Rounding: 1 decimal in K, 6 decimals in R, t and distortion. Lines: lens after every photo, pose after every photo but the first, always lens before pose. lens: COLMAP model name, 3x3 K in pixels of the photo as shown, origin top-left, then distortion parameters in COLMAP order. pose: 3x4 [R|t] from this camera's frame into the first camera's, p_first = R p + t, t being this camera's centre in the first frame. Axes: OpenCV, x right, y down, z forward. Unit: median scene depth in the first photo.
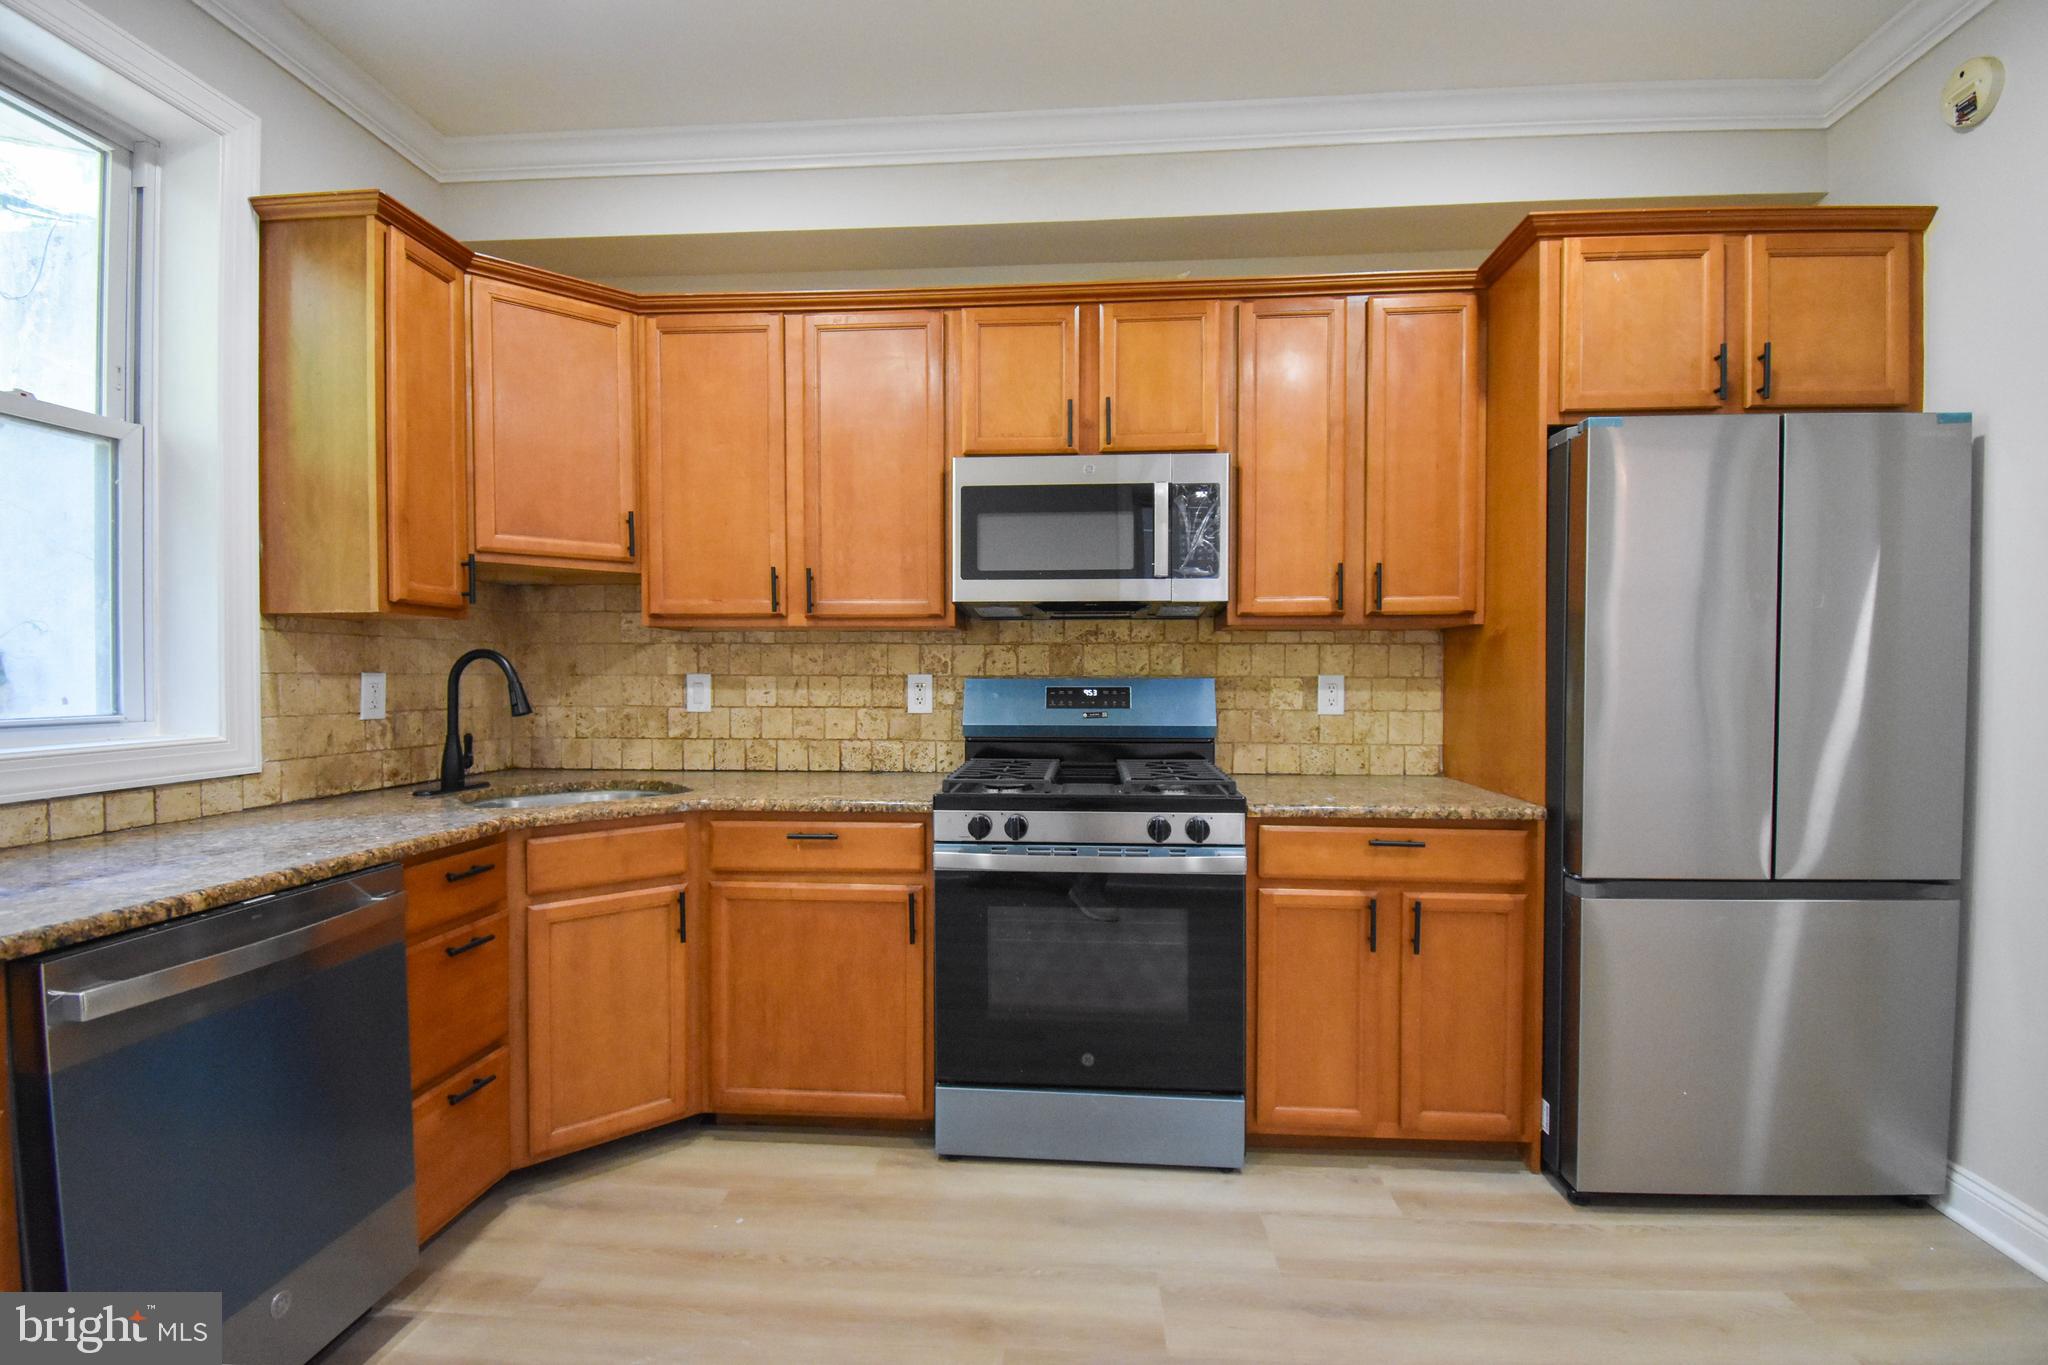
lens RADIAL K [[907.4, 0, 1036.3], [0, 907.4, 684.2], [0, 0, 1]] dist [0.025763, -0.027544]
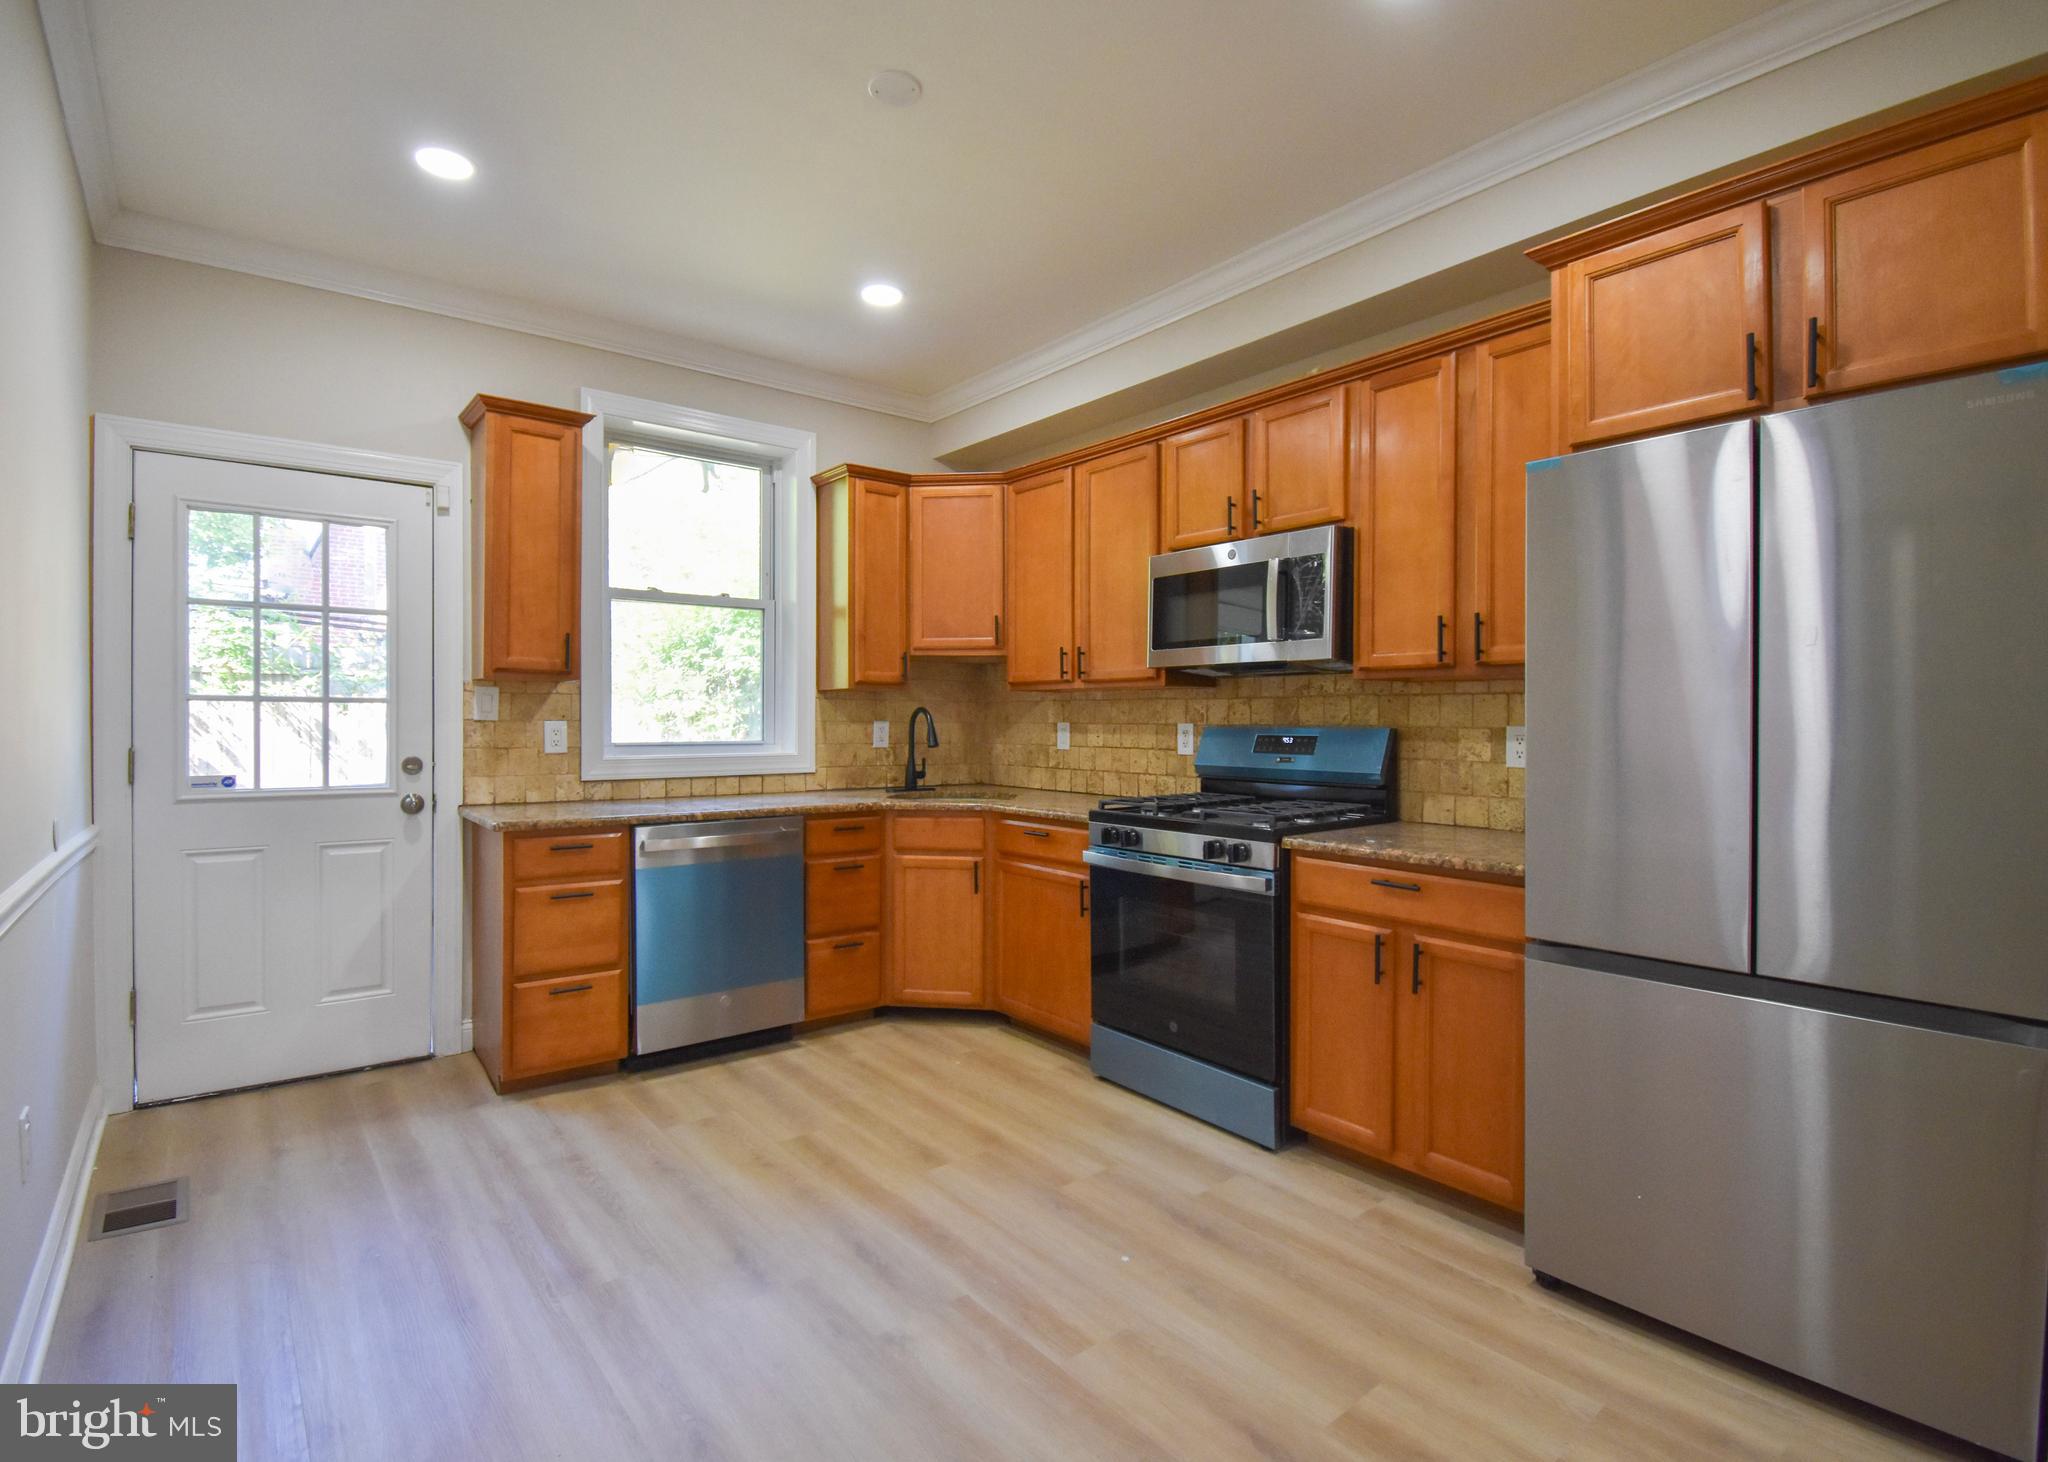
lens RADIAL K [[941.0, 0, 1026.0], [0, 941.0, 720.7], [0, 0, 1]] dist [0.000237, -0.000250]
pose [[0.696960, 0.002530, -0.717106, 0.782896], [-0.012173, 0.999891, -0.008304, -0.001323], [0.717007, 0.014517, 0.696915, -0.063588]]
